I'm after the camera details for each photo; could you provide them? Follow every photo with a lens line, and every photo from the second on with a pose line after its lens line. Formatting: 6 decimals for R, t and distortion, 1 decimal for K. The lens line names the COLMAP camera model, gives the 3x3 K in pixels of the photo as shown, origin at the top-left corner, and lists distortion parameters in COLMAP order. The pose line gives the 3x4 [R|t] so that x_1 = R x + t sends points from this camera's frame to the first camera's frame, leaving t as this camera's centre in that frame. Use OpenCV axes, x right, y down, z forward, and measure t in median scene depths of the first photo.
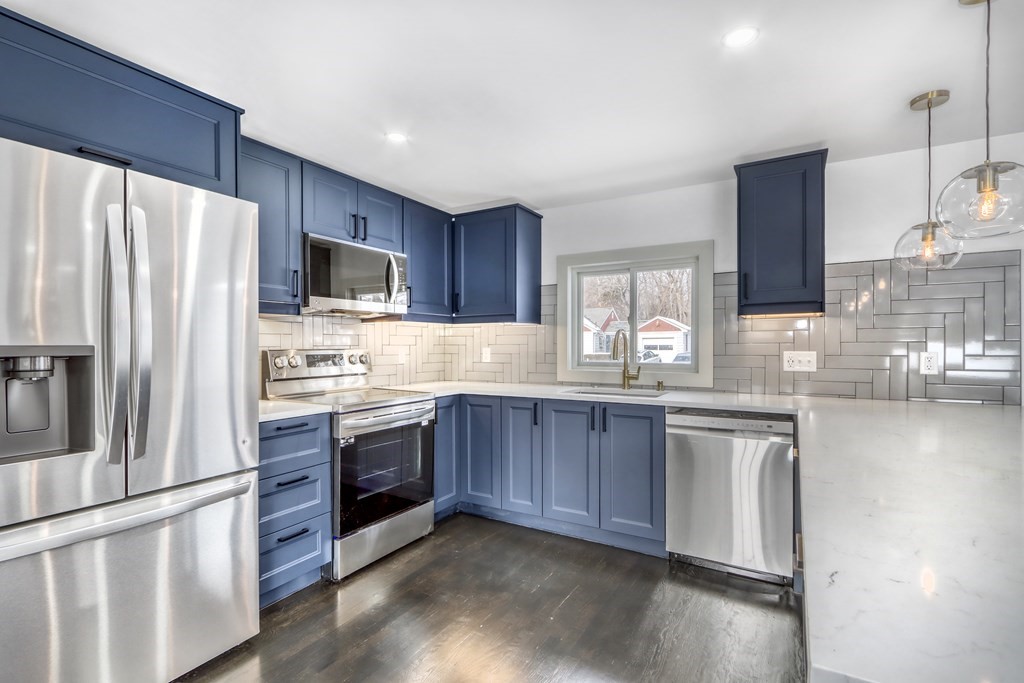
lens RADIAL K [[475.6, 0, 506.3], [0, 475.6, 343.8], [0, 0, 1]] dist [0.000158, 0.000778]
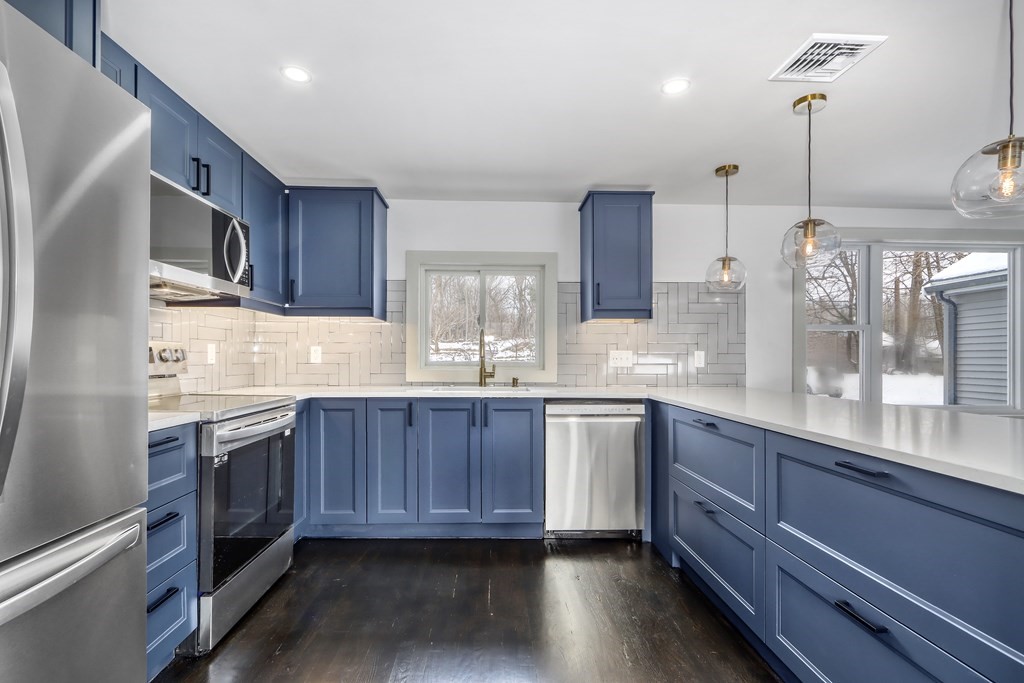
lens RADIAL K [[479.6, 0, 499.6], [0, 479.6, 352.7], [0, 0, 1]] dist [-0.014506, 0.000008]
pose [[0.842407, 0.012452, 0.538697, -0.303442], [-0.007865, 0.999911, -0.010813, 0.035167], [-0.538784, 0.004872, 0.842430, 0.114328]]
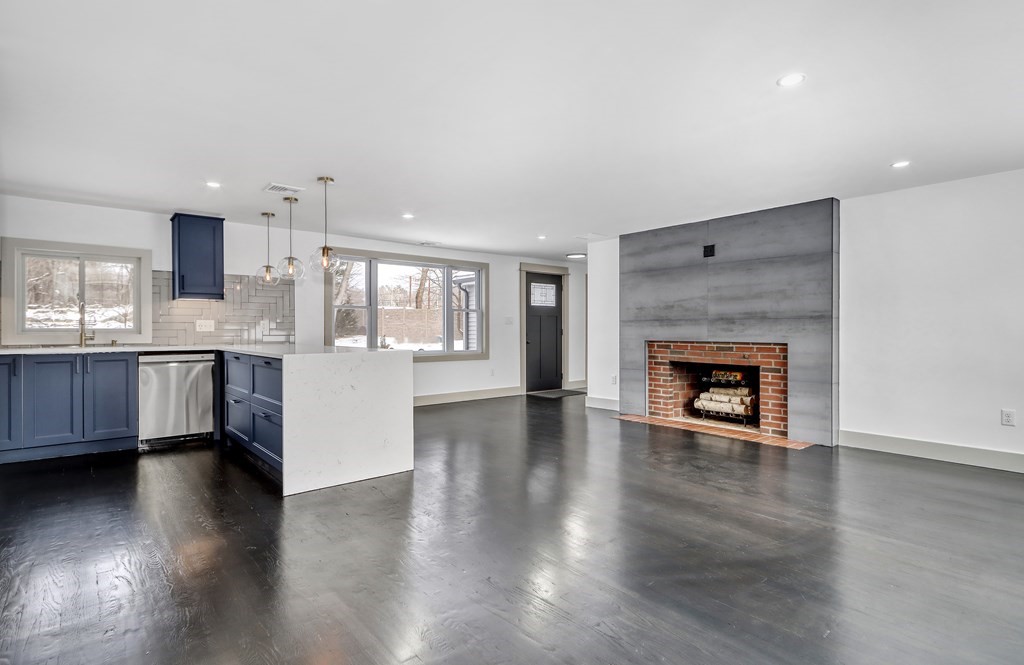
lens RADIAL K [[518.7, 0, 509.1], [0, 518.7, 327.1], [0, 0, 1]] dist [-0.001852, 0.000203]
pose [[0.325330, 0.006715, 0.945577, -0.820580], [0.000798, 0.999972, -0.007375, 0.054066], [-0.945600, 0.003154, 0.325316, -0.689042]]
